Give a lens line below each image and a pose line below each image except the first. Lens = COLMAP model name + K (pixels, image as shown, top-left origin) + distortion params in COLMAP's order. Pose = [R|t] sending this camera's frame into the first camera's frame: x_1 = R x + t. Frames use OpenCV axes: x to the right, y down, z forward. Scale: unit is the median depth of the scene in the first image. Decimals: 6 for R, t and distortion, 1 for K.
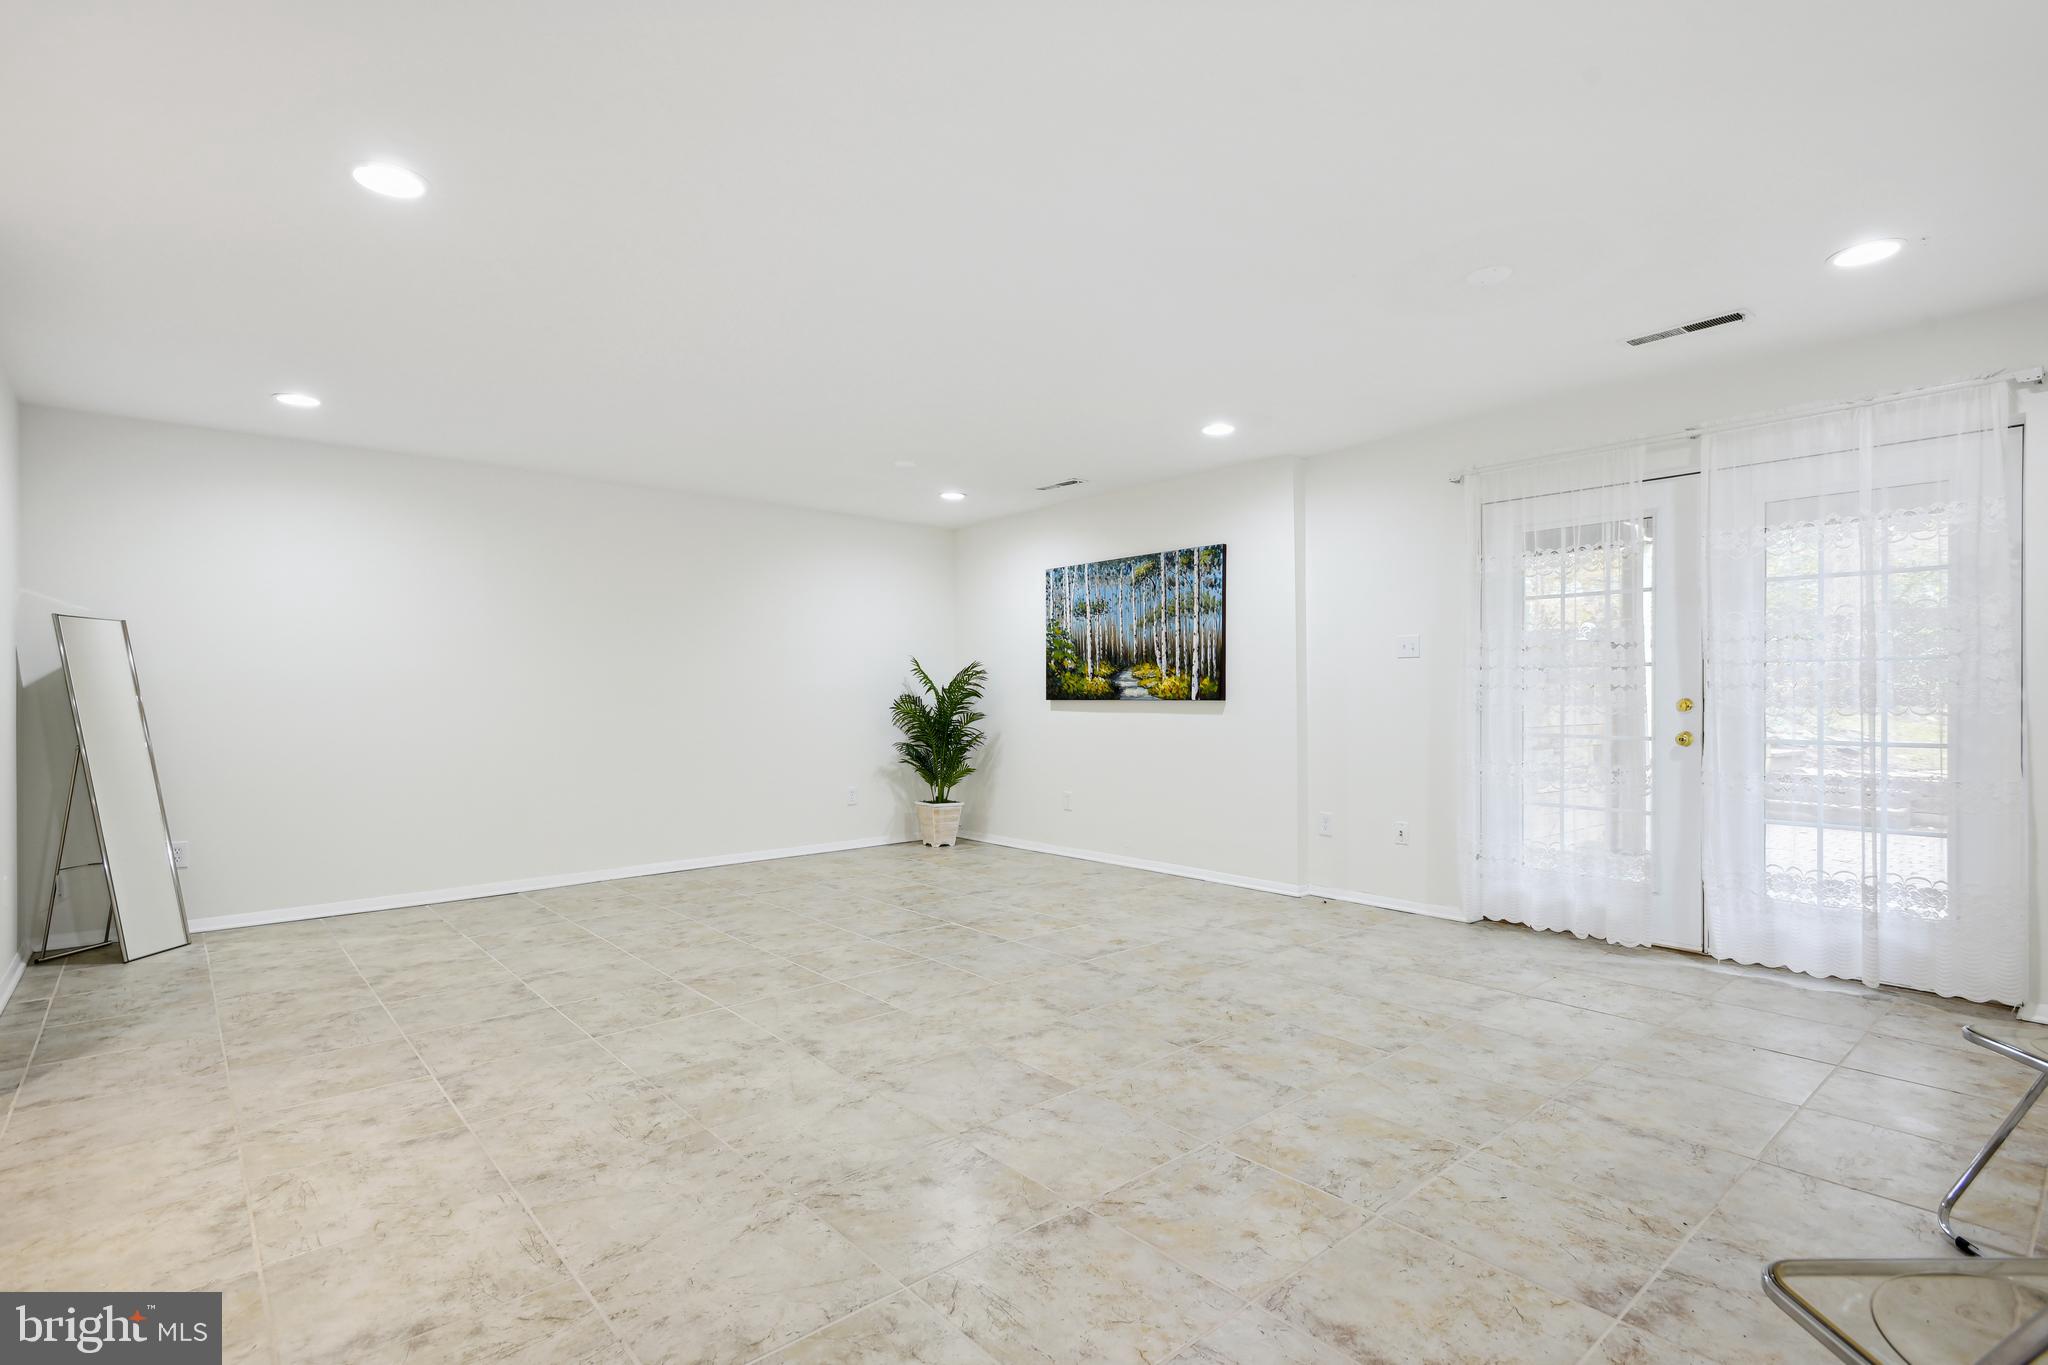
lens RADIAL K [[961.0, 0, 1018.7], [0, 961.0, 694.3], [0, 0, 1]] dist [0.000933, -0.000079]
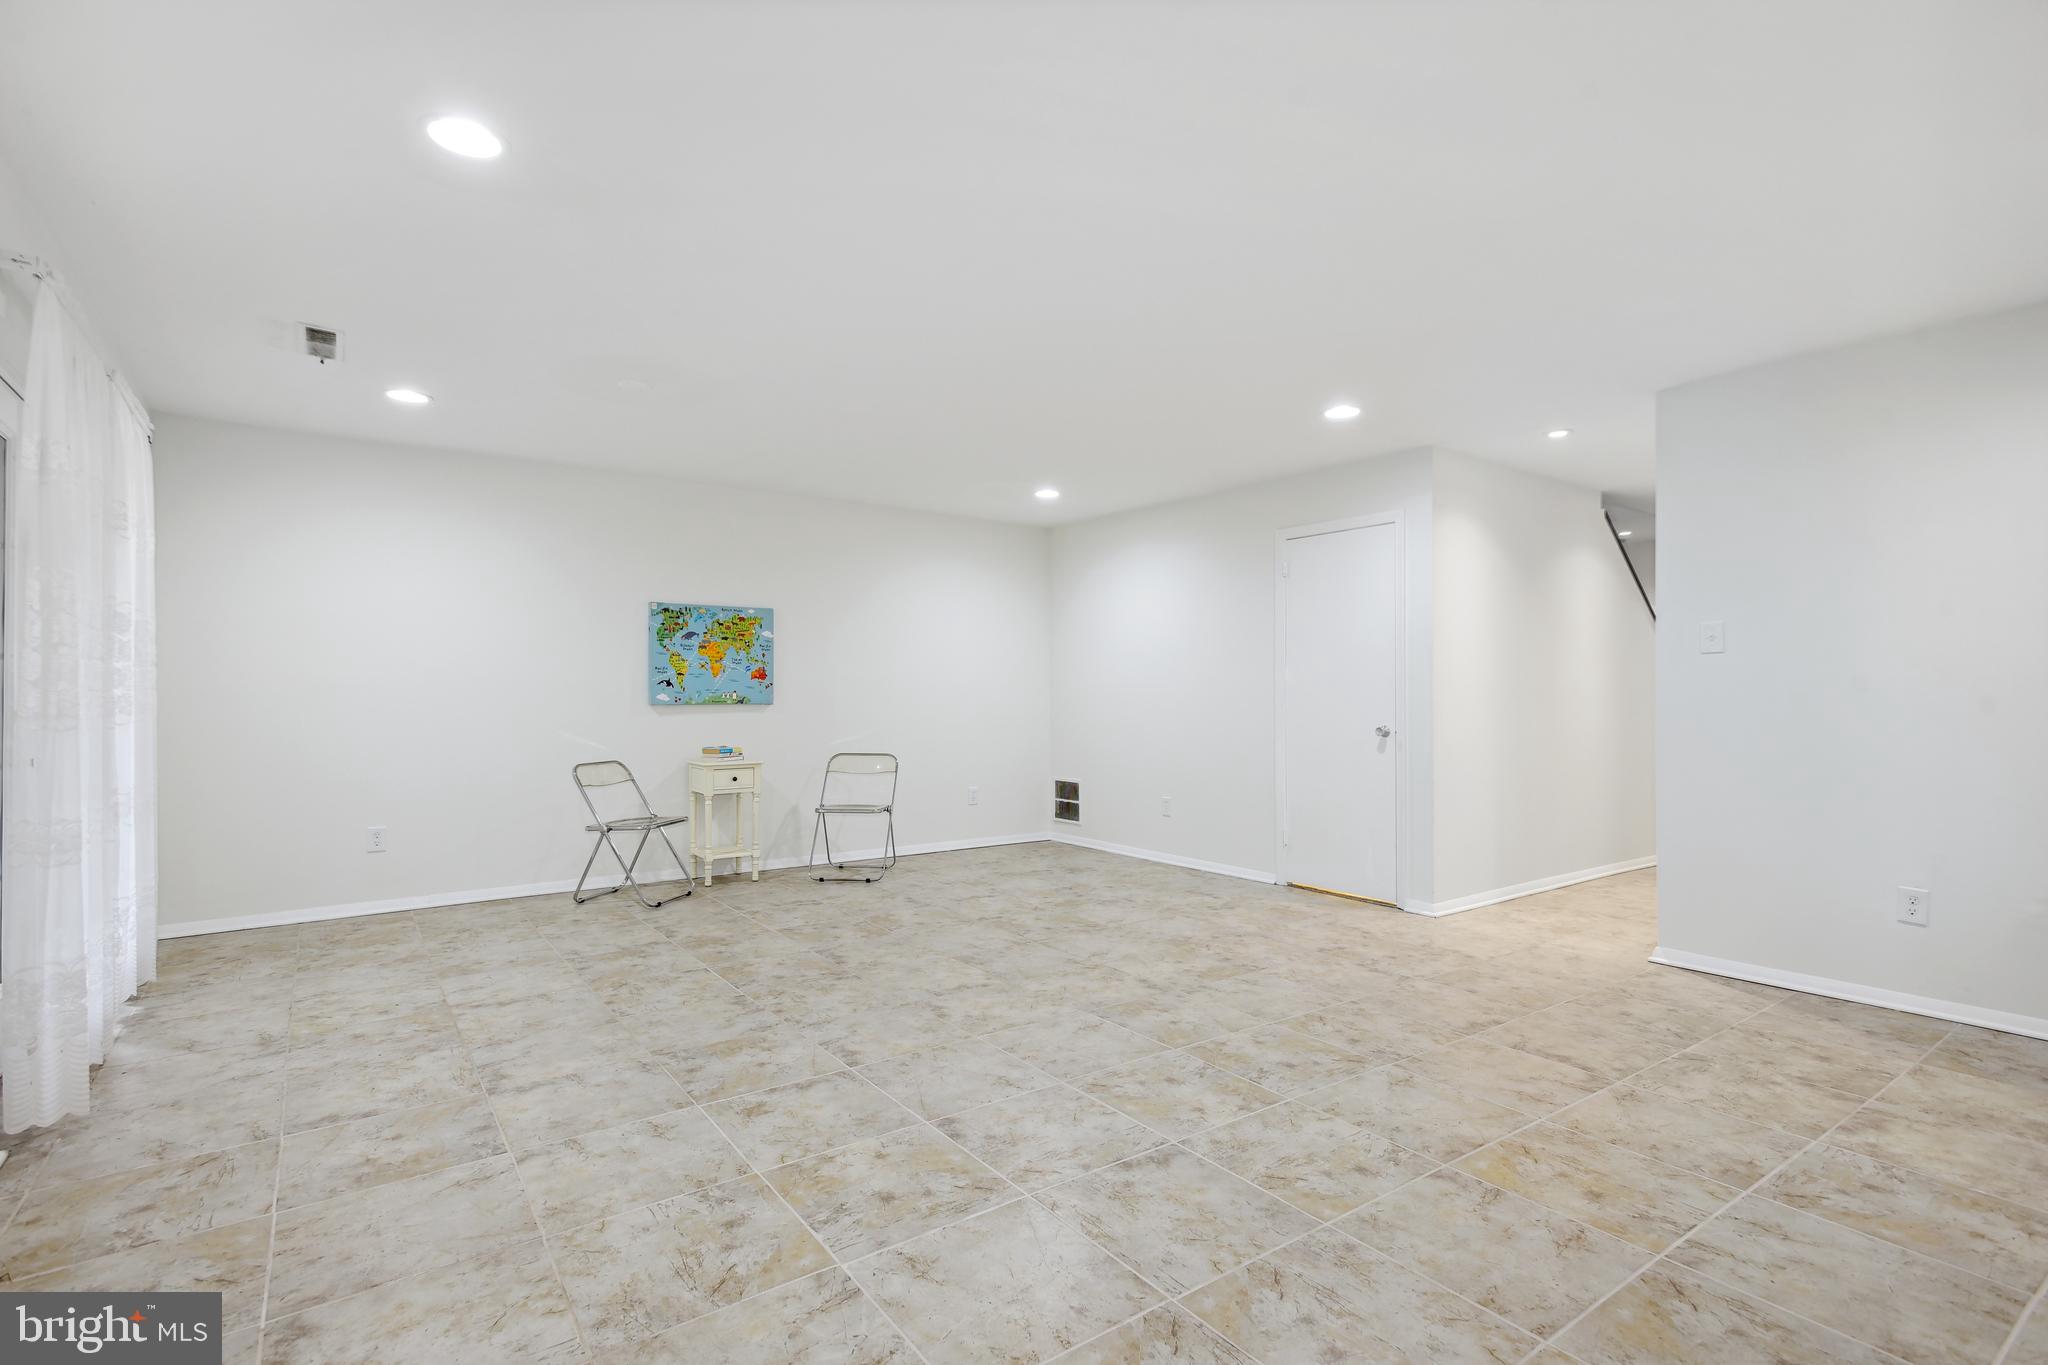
lens RADIAL K [[961.0, 0, 1018.7], [0, 961.0, 694.3], [0, 0, 1]] dist [0.000933, -0.000079]
pose [[-0.995791, 0.004234, 0.091558, -0.142950], [0.004098, 0.999990, -0.001669, -0.001522], [-0.091564, -0.001287, -0.995798, 1.947954]]
